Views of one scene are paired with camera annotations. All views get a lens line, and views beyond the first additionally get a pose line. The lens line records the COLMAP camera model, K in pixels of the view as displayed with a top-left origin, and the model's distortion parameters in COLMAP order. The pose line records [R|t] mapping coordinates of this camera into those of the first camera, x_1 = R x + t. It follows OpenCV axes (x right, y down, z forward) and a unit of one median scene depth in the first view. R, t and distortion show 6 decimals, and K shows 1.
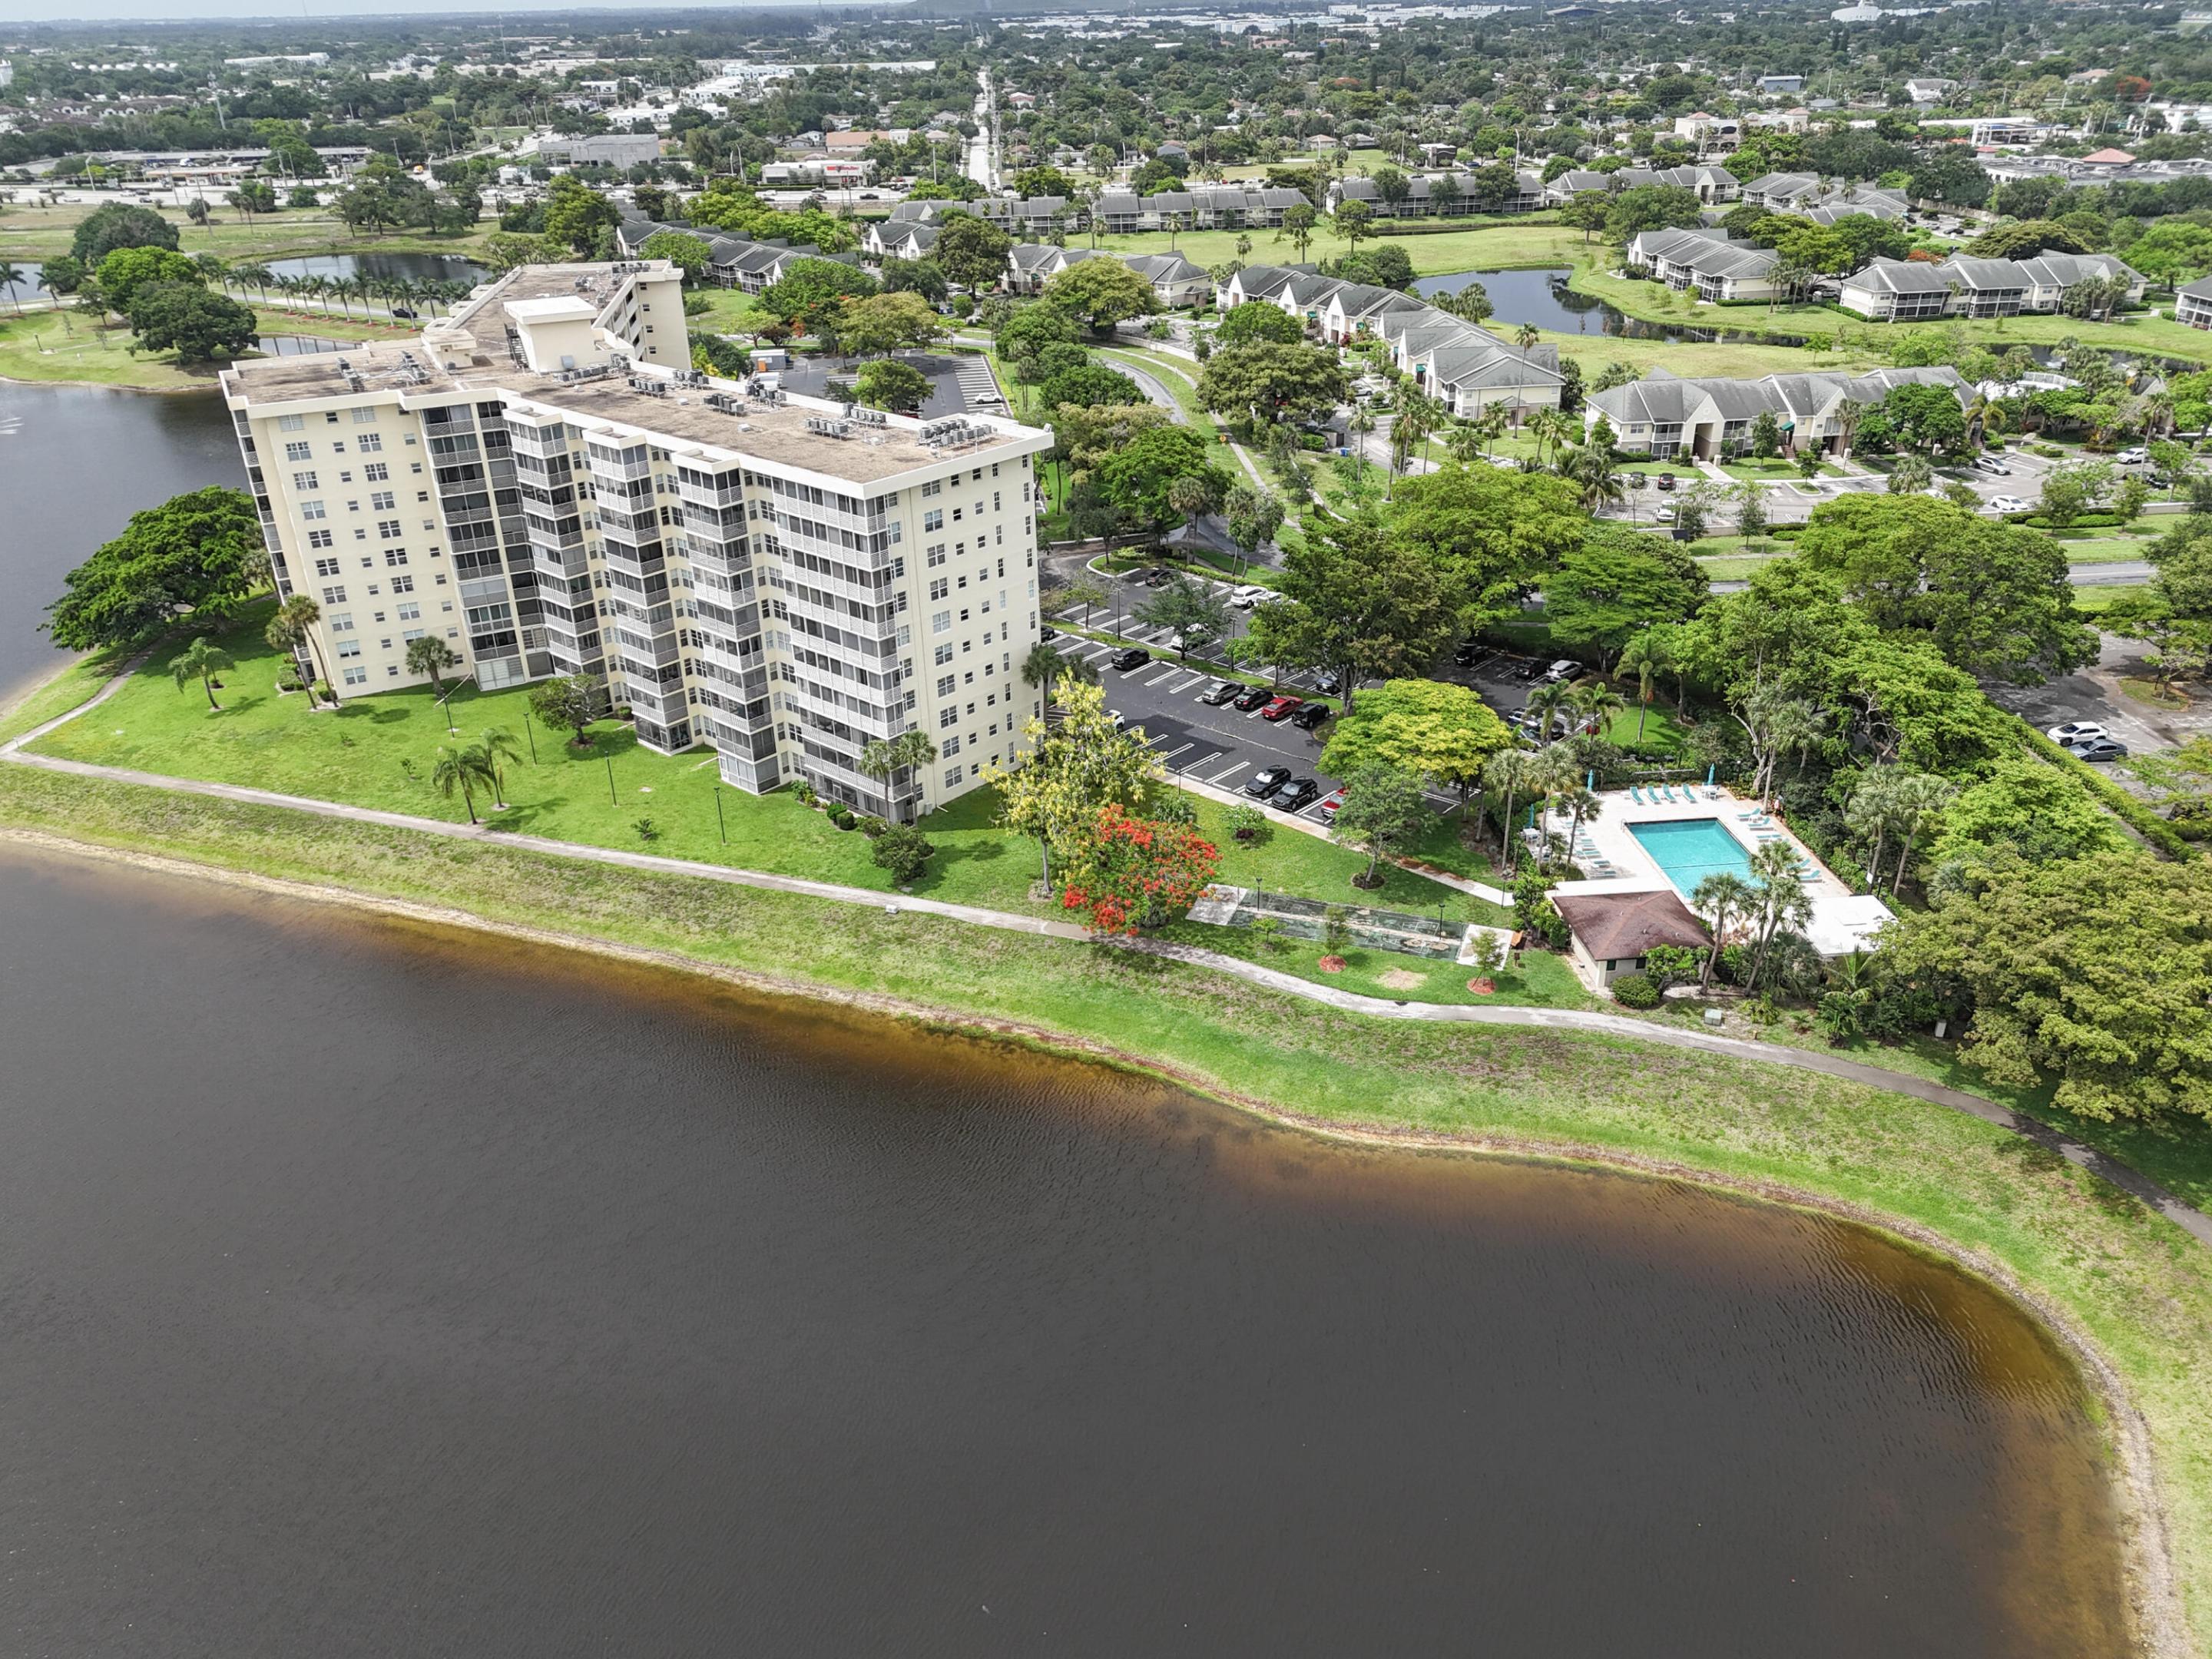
lens RADIAL K [[1624.9, 0, 1098.5], [0, 1624.9, 834.7], [0, 0, 1]] dist [0.065179, -0.059307]
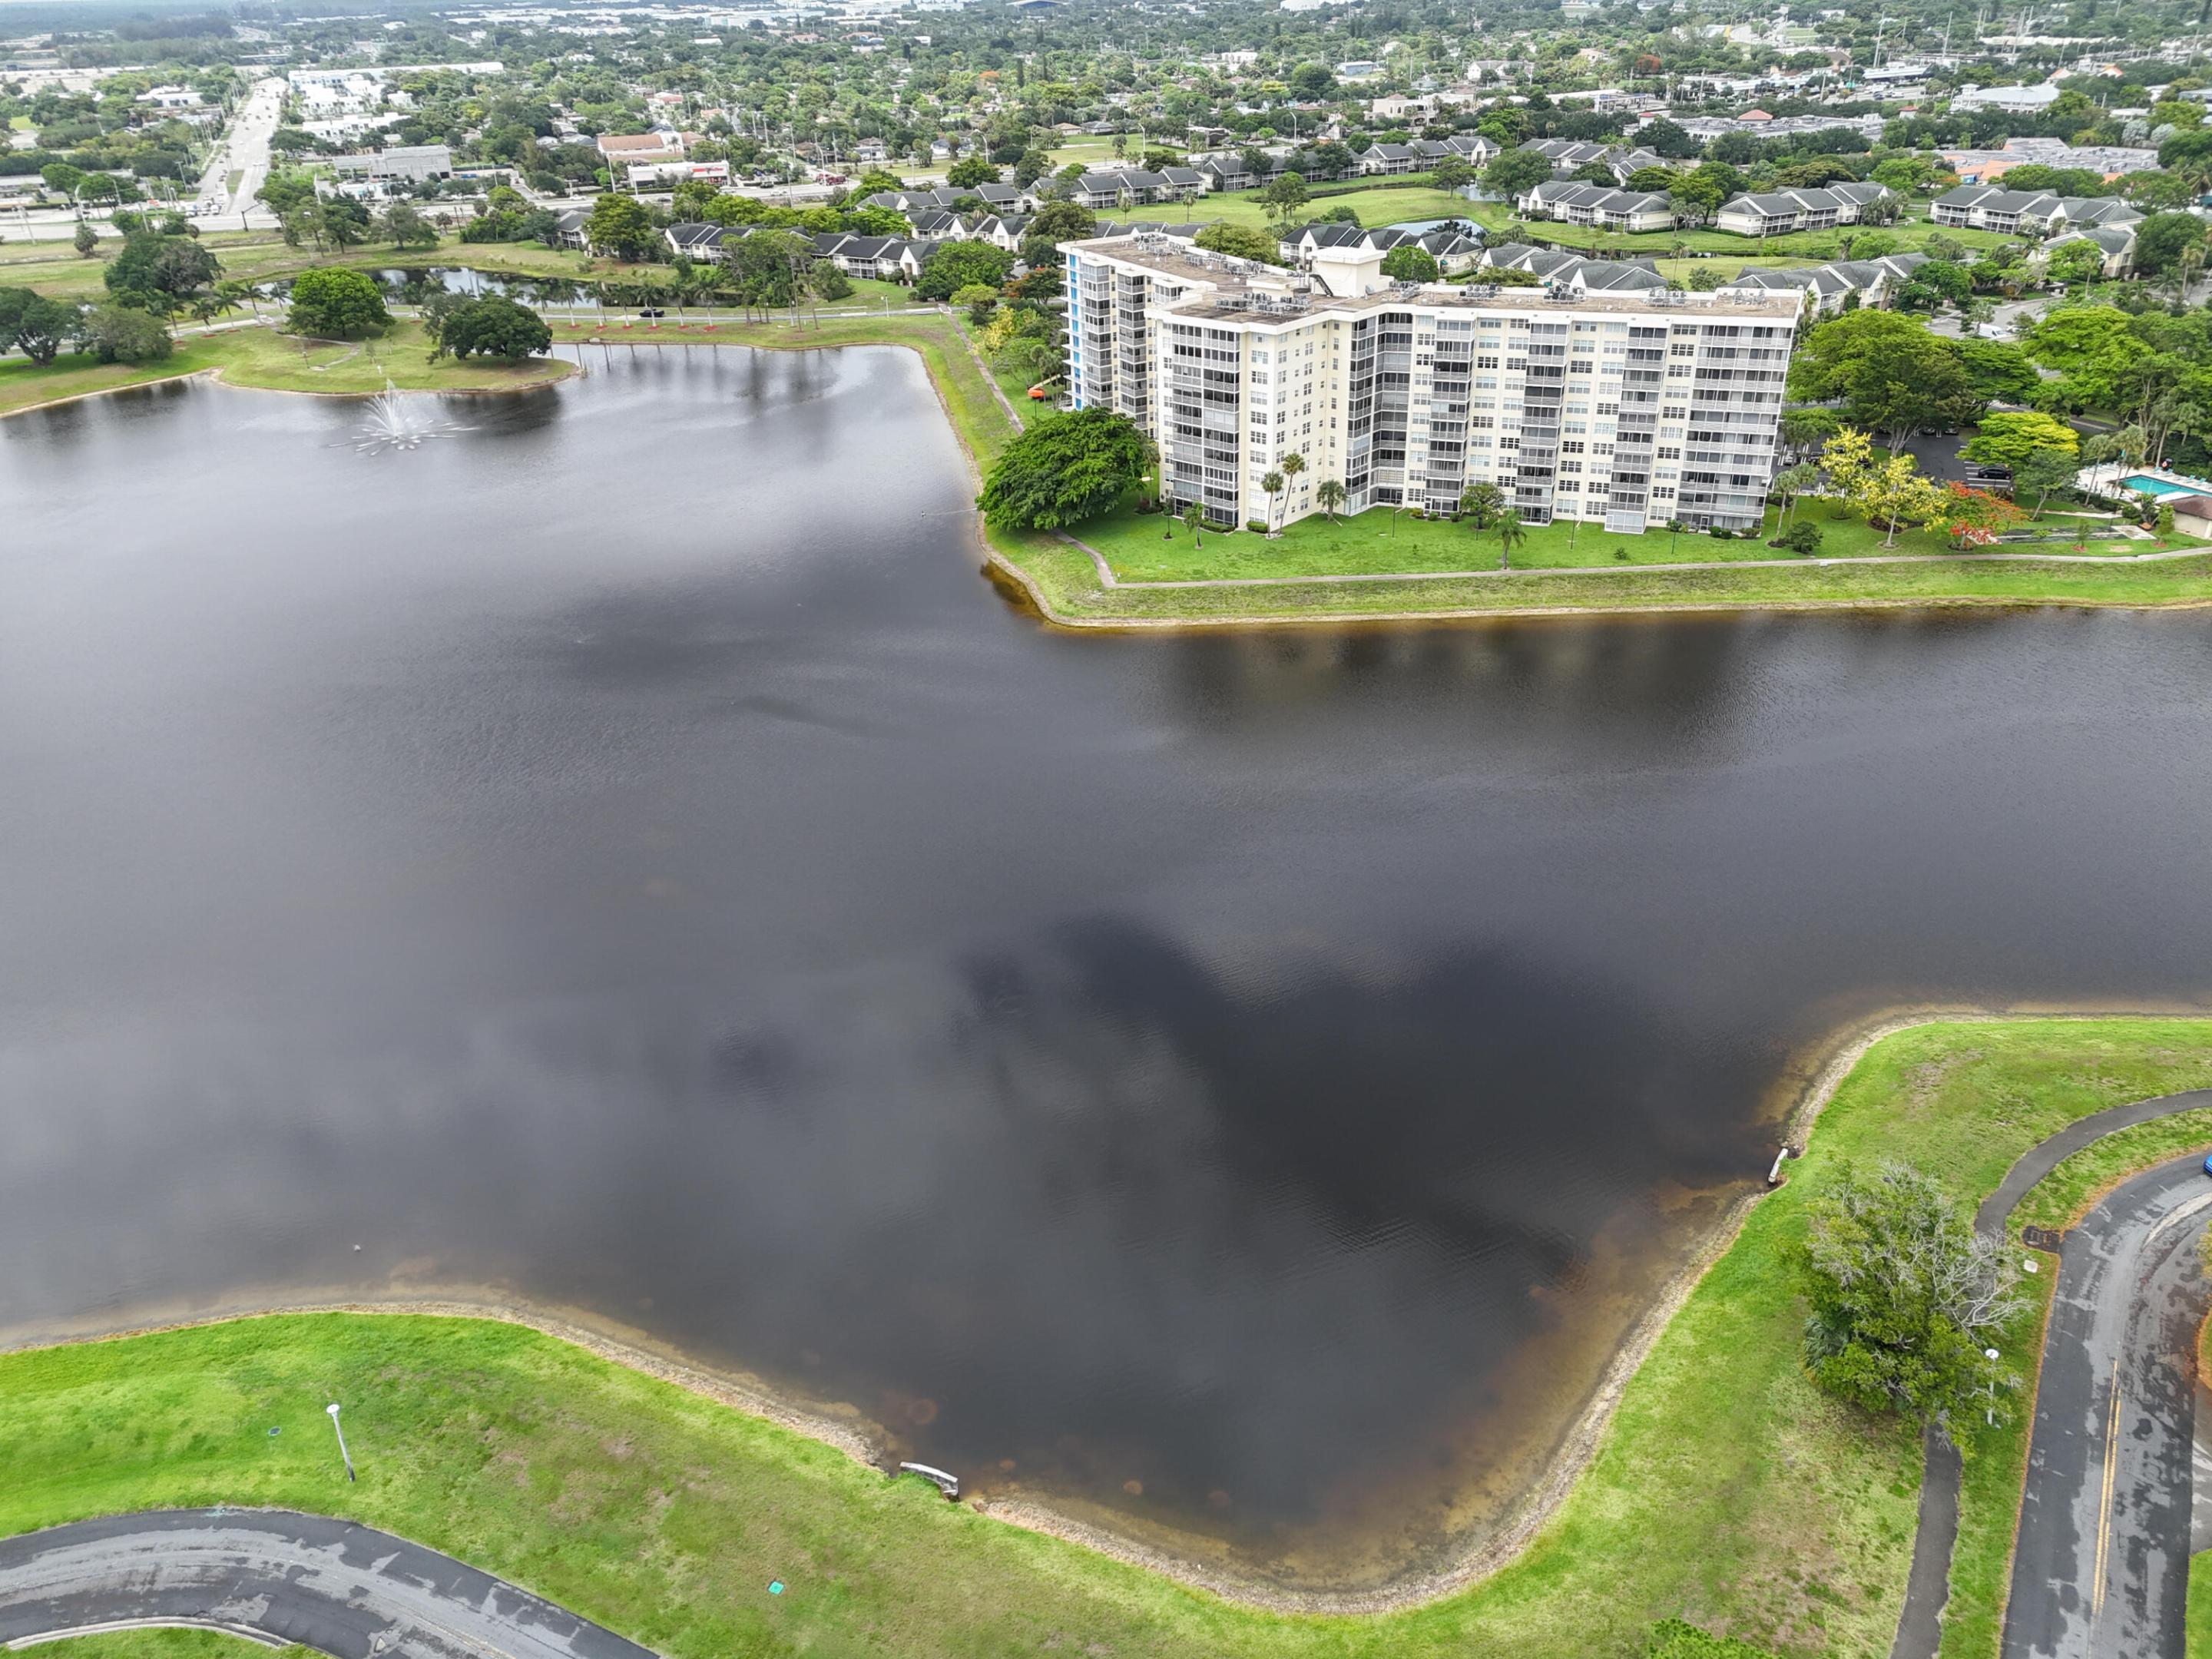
lens RADIAL K [[1624.9, 0, 1098.5], [0, 1624.9, 834.7], [0, 0, 1]] dist [0.065179, -0.059307]
pose [[0.943601, -0.162980, 0.288193, -1.121164], [0.161367, 0.986453, 0.029515, 0.122315], [-0.289099, 0.018655, 0.957117, -0.356269]]
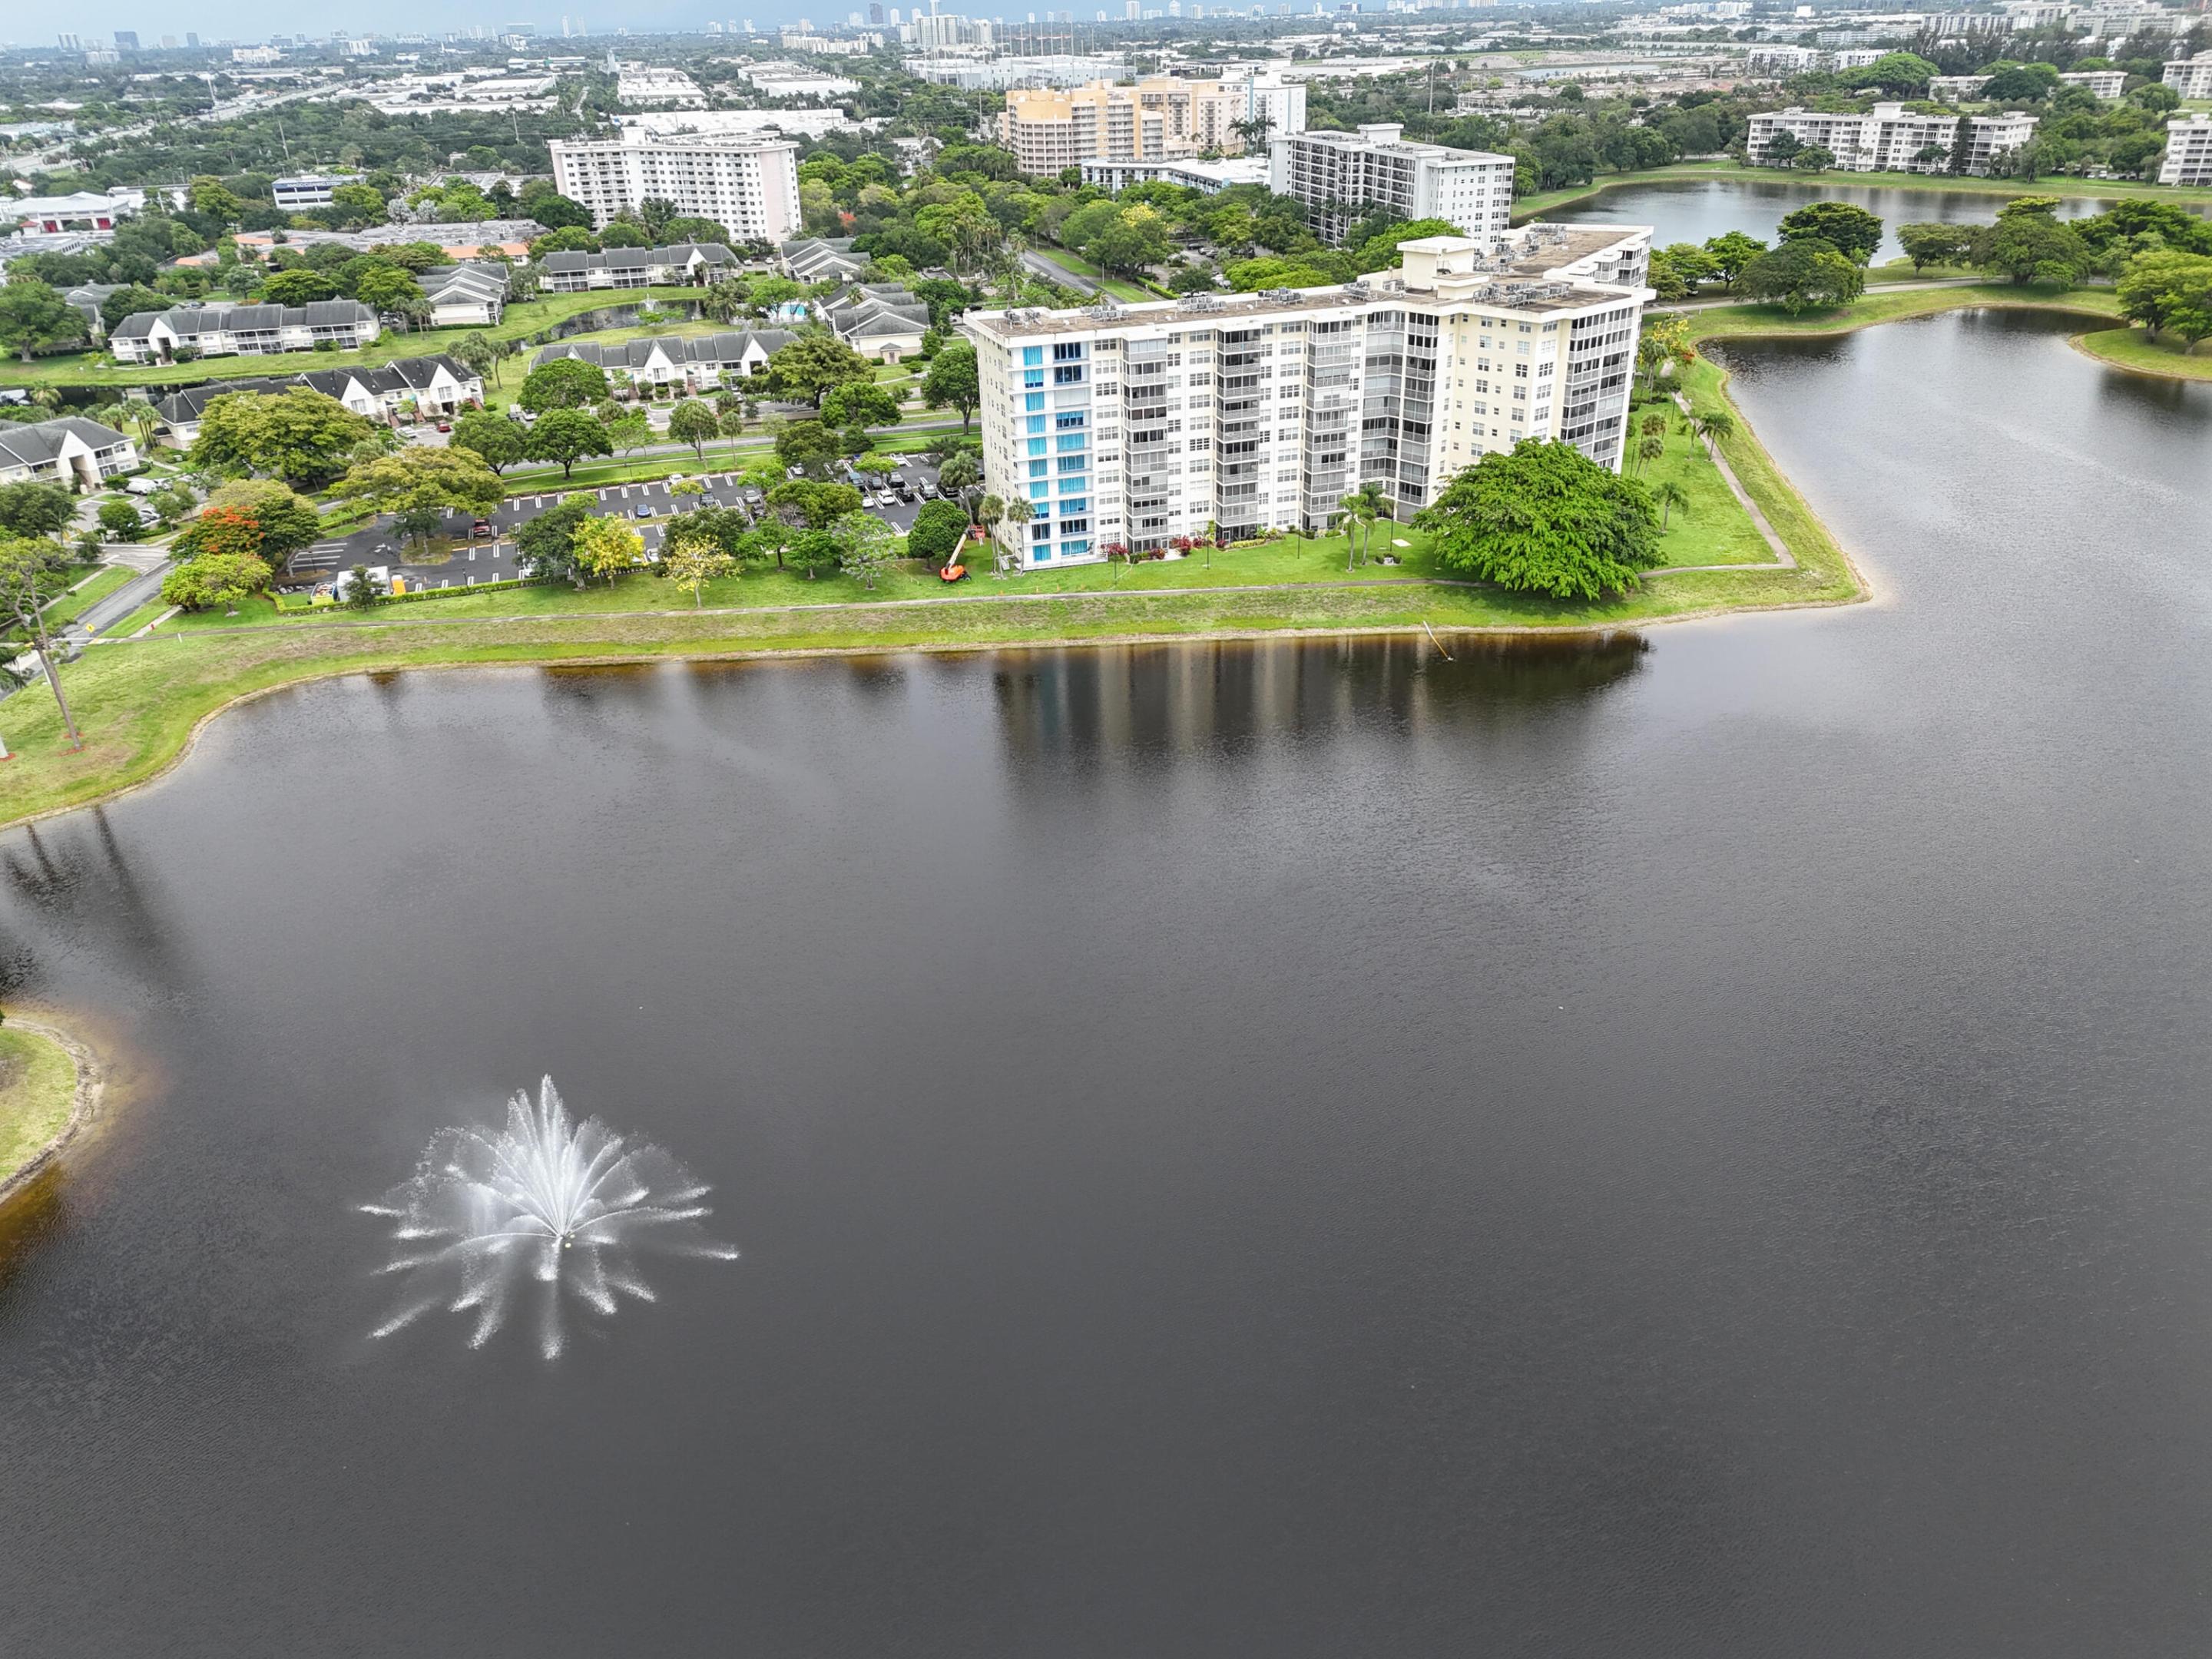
lens RADIAL K [[1624.9, 0, 1098.5], [0, 1624.9, 834.7], [0, 0, 1]] dist [0.065179, -0.059307]
pose [[-0.195857, -0.411586, 0.890077, -1.831705], [0.475207, 0.754128, 0.453288, -0.754953], [-0.857799, 0.511750, 0.047887, 1.527917]]
